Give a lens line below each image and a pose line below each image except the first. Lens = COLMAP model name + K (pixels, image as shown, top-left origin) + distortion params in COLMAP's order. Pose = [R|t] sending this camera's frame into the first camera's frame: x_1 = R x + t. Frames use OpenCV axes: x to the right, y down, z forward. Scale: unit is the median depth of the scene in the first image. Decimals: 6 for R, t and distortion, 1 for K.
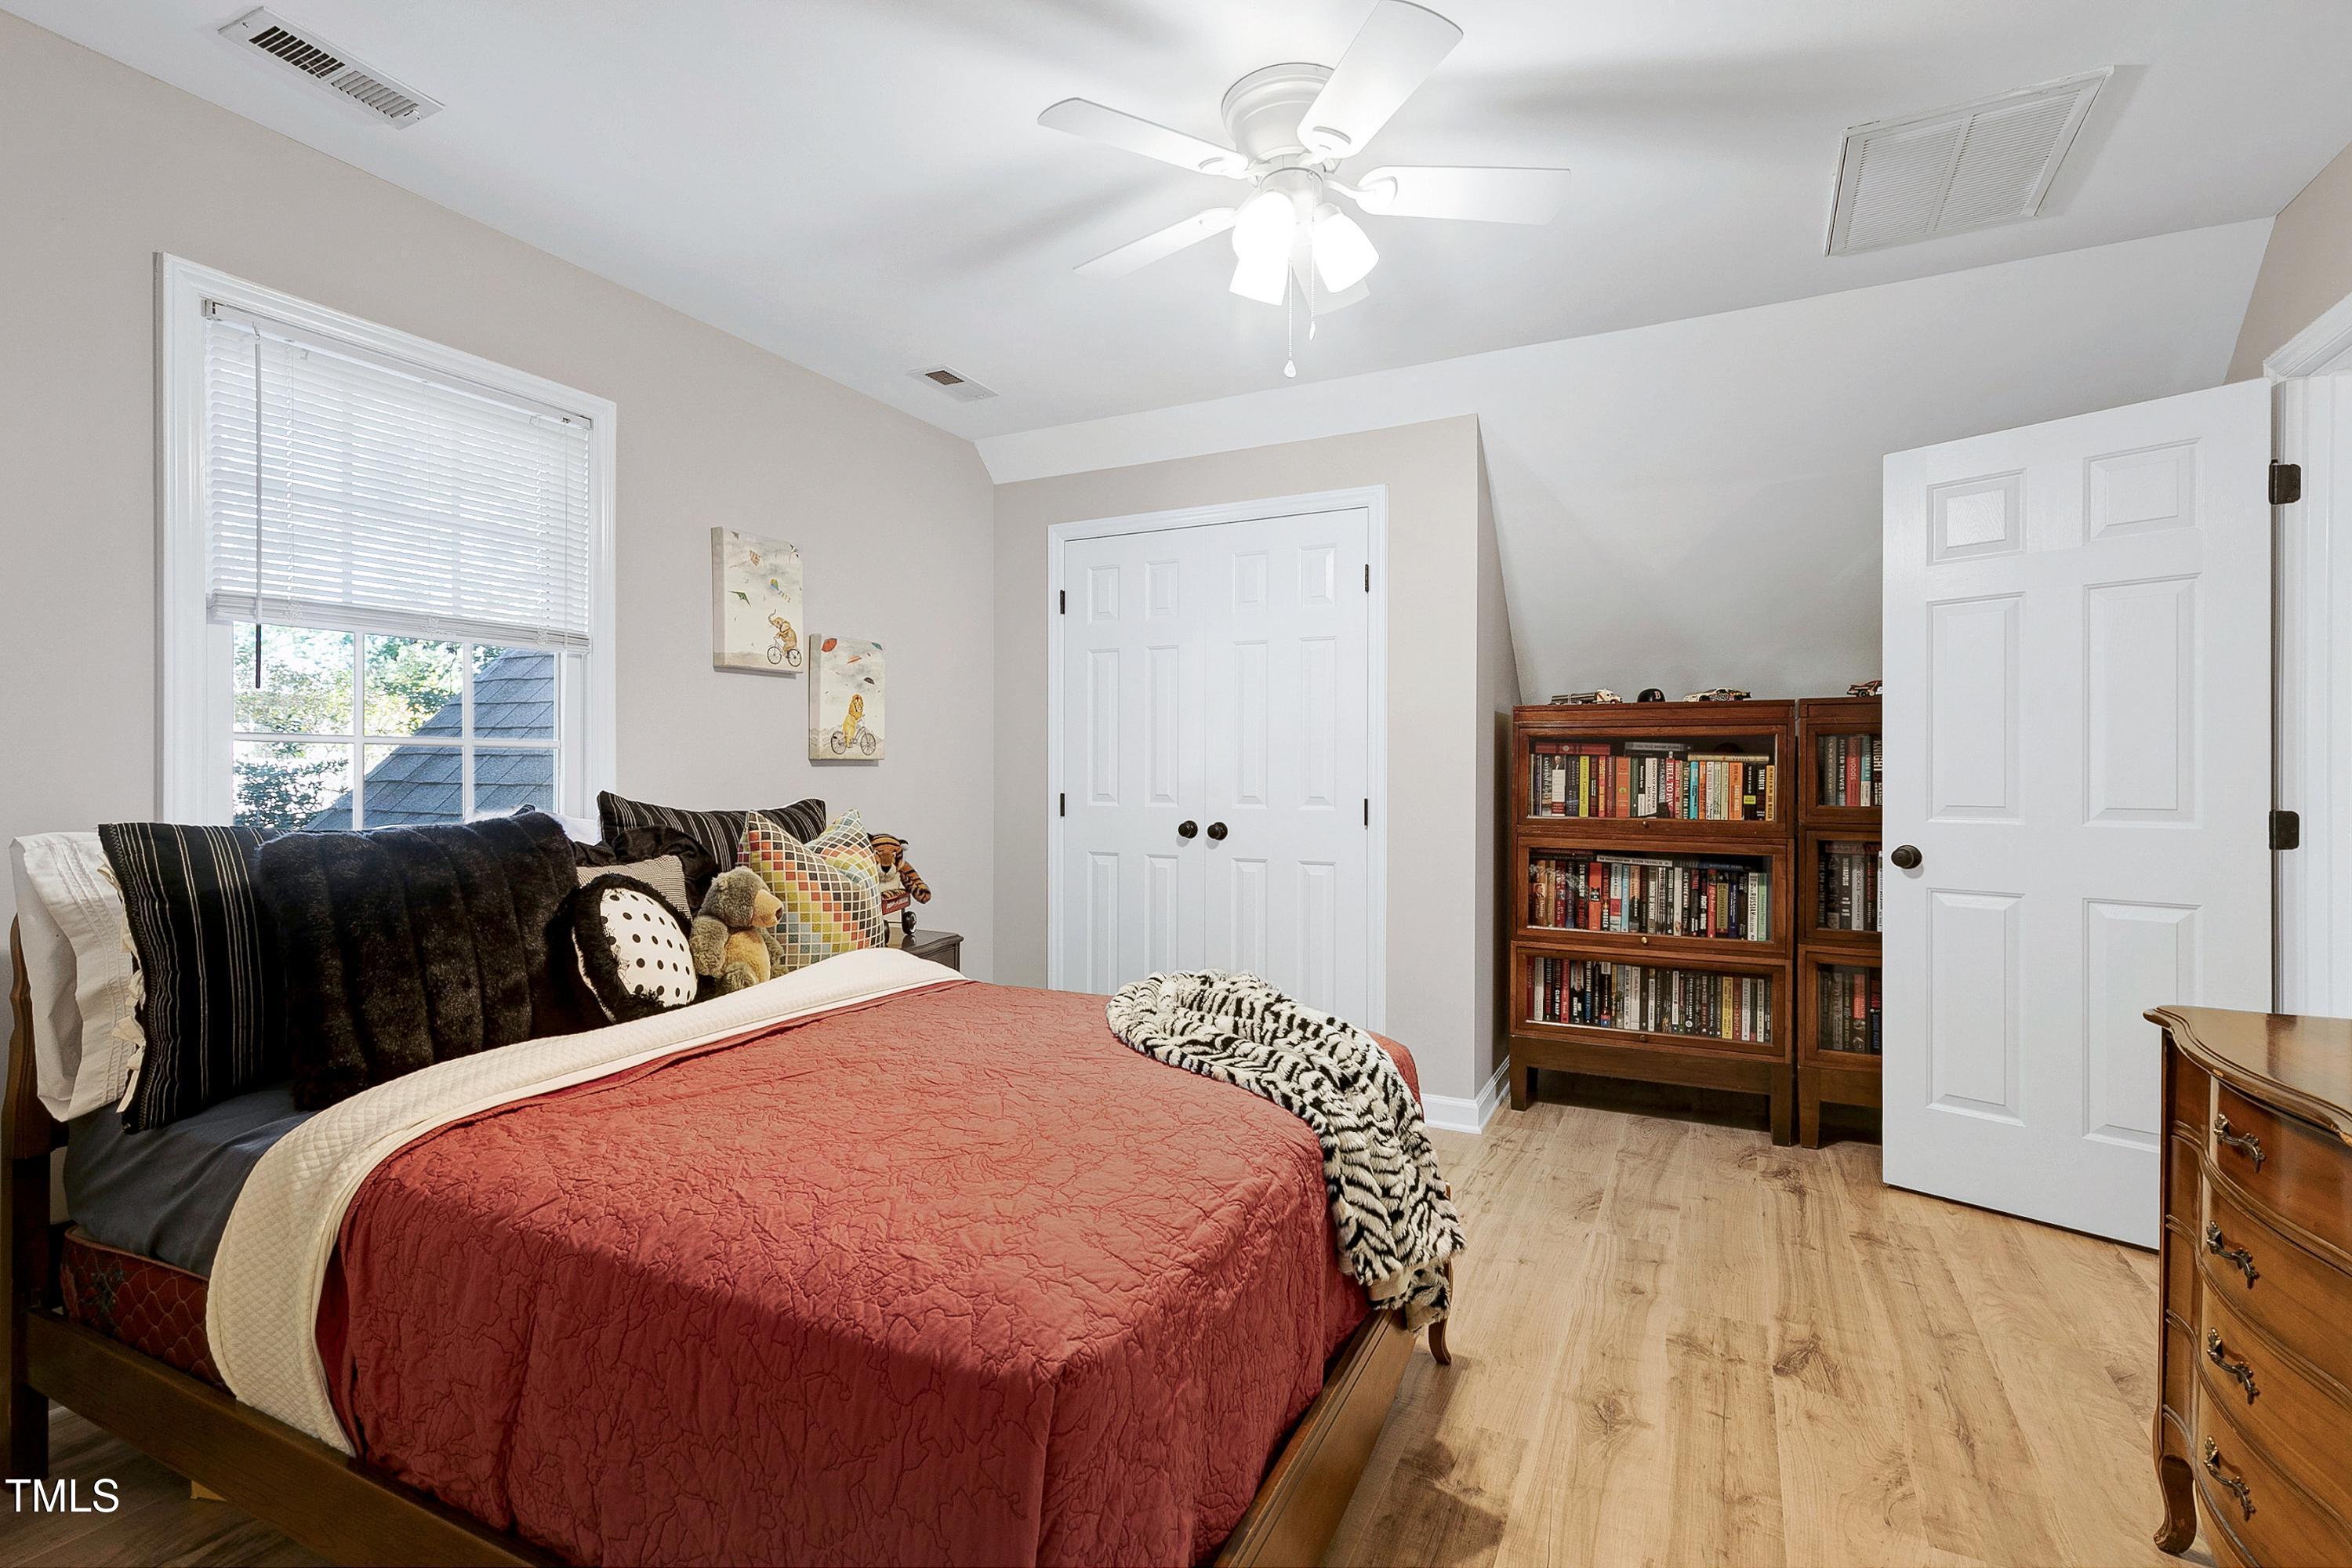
lens RADIAL K [[1080.2, 0, 1176.0], [0, 1080.2, 784.0], [0, 0, 1]] dist [0.009539, 0.000309]
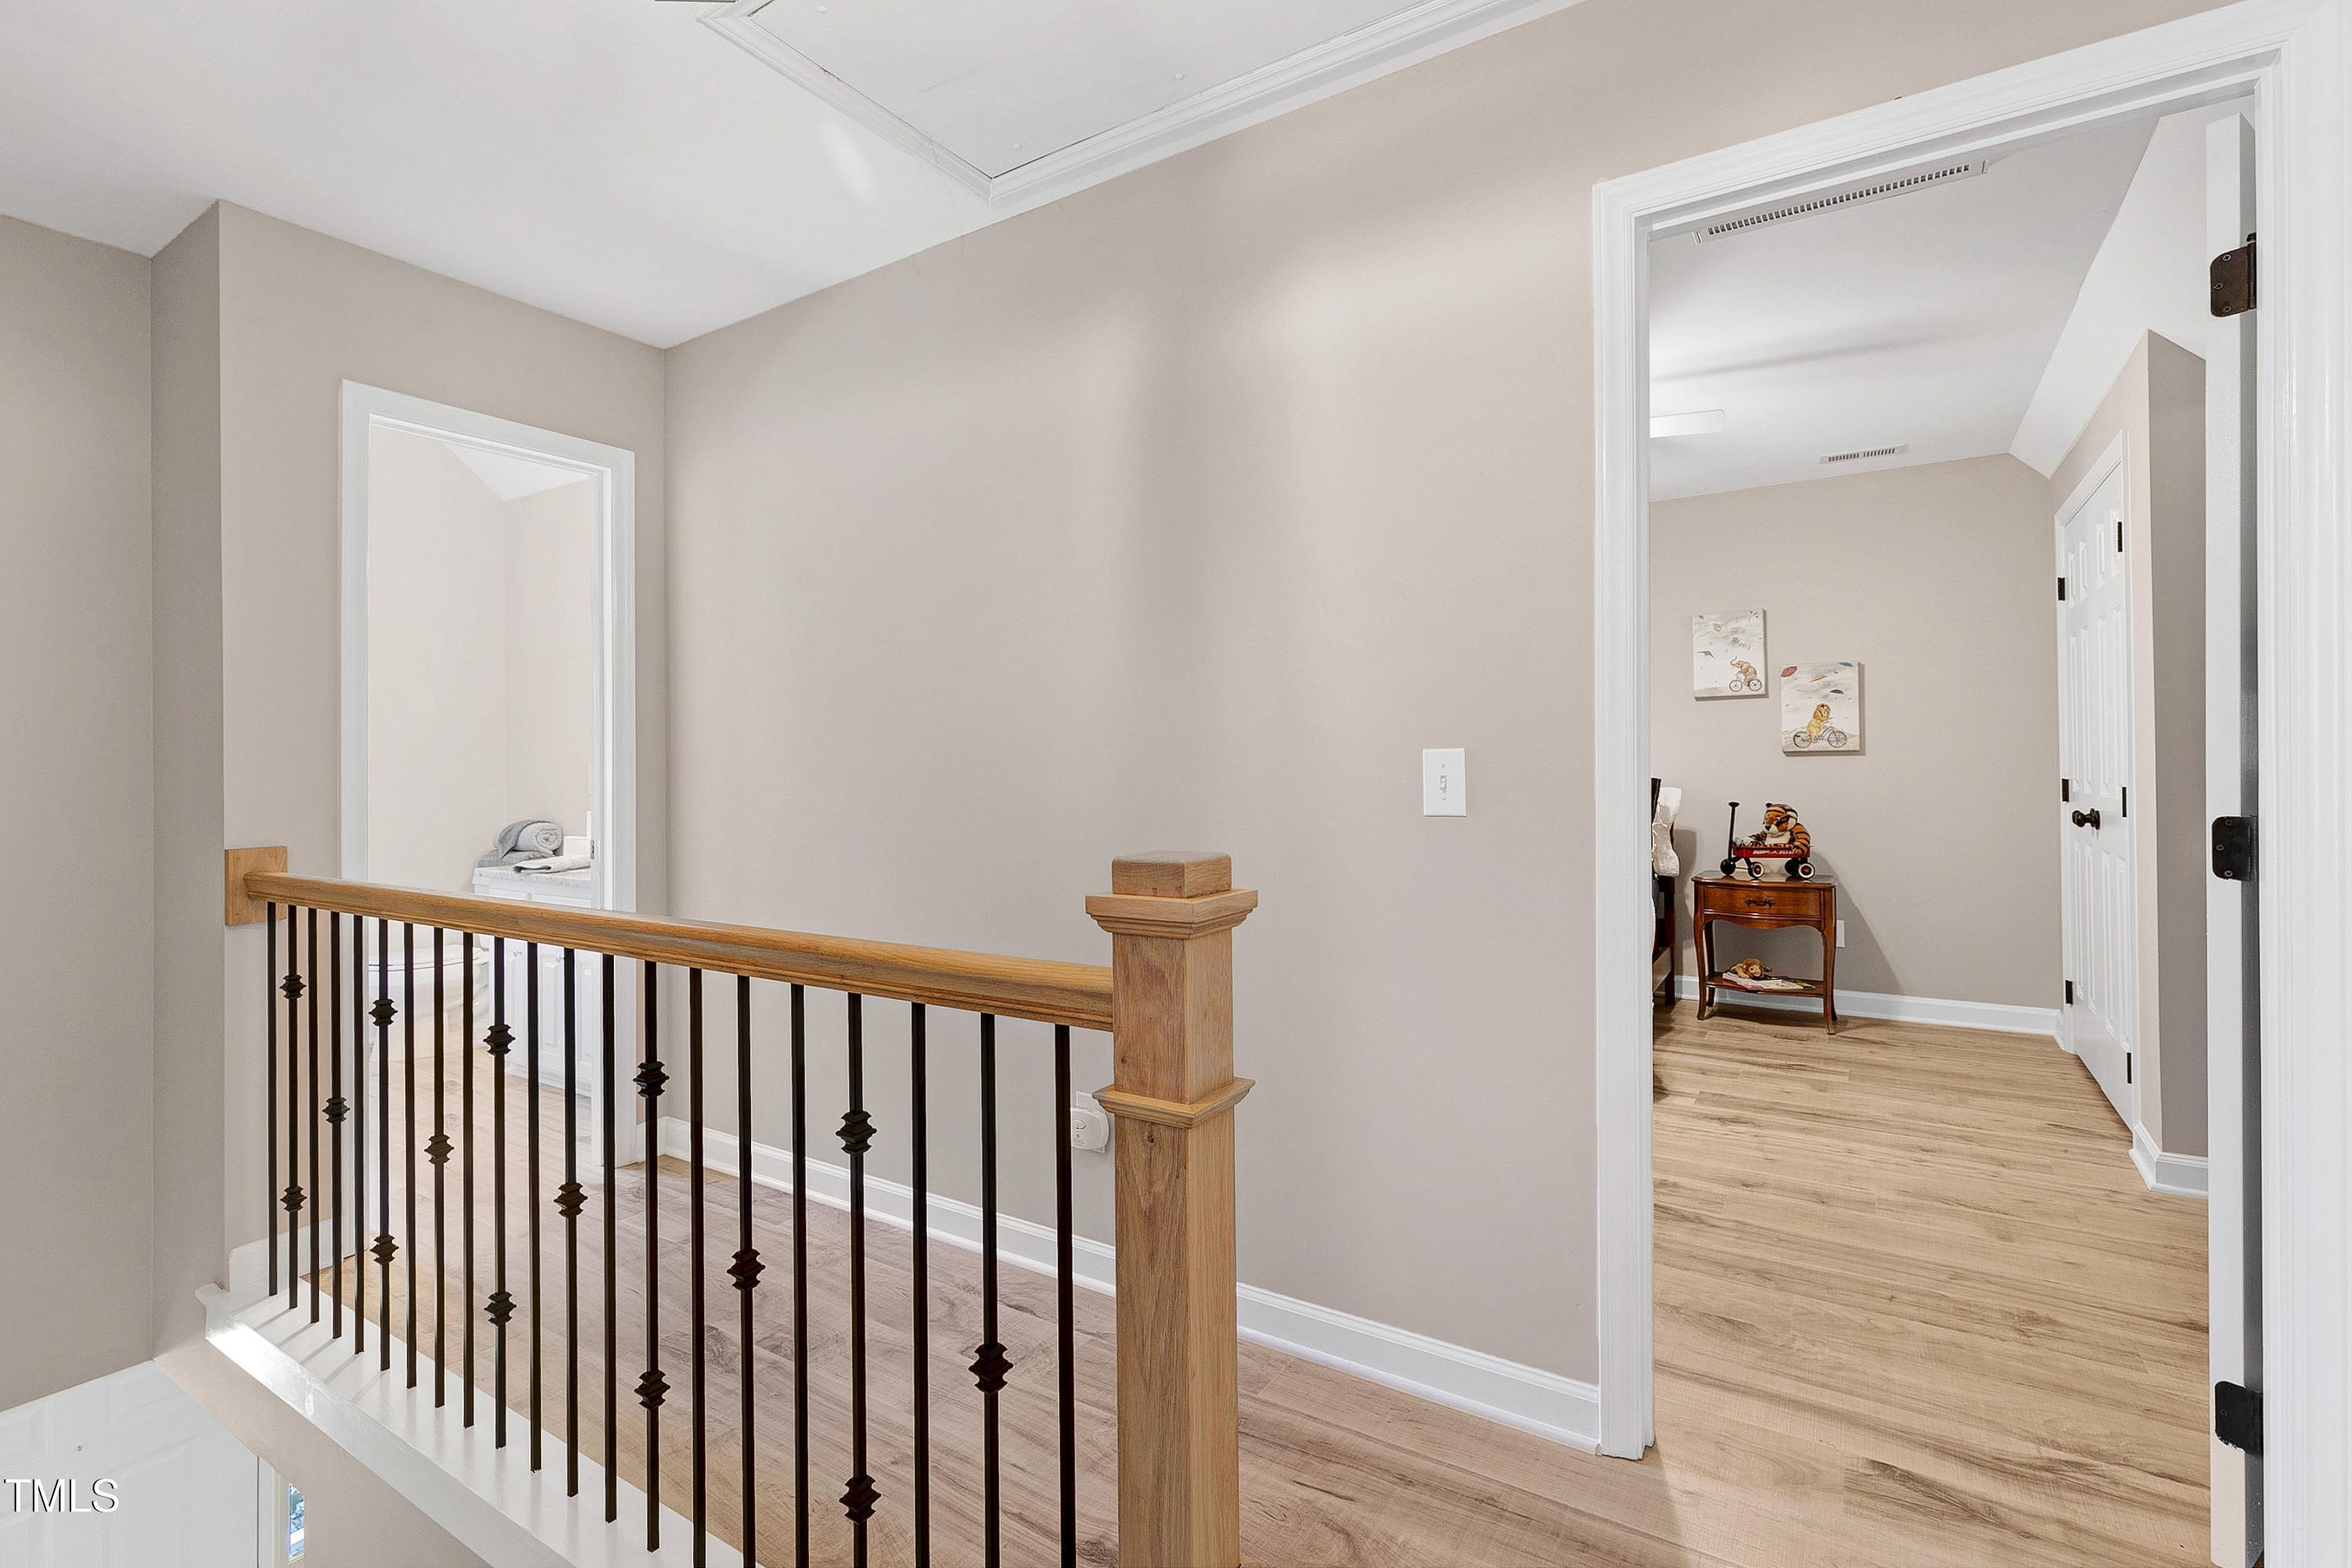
lens RADIAL K [[1080.2, 0, 1176.0], [0, 1080.2, 784.0], [0, 0, 1]] dist [0.009539, 0.000309]
pose [[-0.102017, 0.012683, -0.994702, 1.295139], [-0.002227, 0.999913, 0.012978, 0.003307], [0.994780, 0.003539, -0.101980, 0.371477]]
